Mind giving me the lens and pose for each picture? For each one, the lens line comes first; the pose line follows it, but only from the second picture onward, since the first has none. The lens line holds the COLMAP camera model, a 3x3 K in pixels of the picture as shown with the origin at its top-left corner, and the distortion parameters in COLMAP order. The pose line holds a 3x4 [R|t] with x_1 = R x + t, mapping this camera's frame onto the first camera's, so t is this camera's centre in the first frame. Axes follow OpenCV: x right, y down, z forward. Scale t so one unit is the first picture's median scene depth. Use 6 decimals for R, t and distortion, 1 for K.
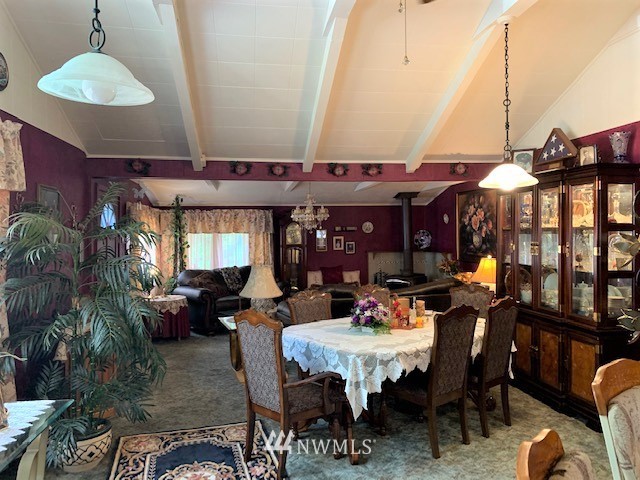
lens RADIAL K [[491.0, 0, 328.9], [0, 491.0, 238.3], [0, 0, 1]] dist [0.002474, -0.009395]
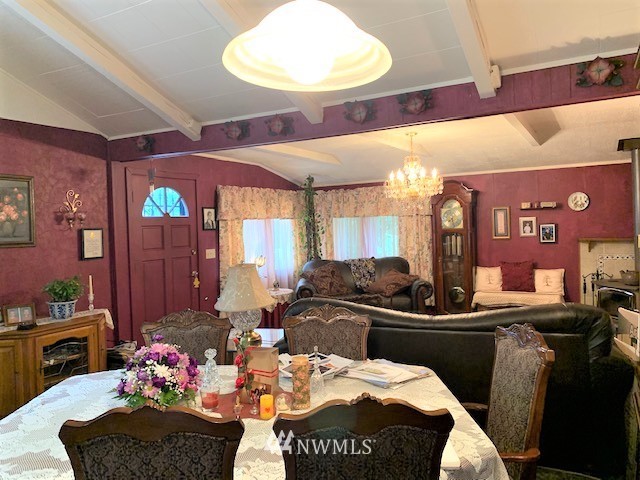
lens RADIAL K [[491.0, 0, 328.9], [0, 491.0, 238.3], [0, 0, 1]] dist [0.002474, -0.009395]
pose [[0.776508, 0.004628, -0.630090, 0.247233], [0.018343, 0.999383, 0.029946, 0.000697], [0.629840, -0.034811, 0.775944, 0.313005]]
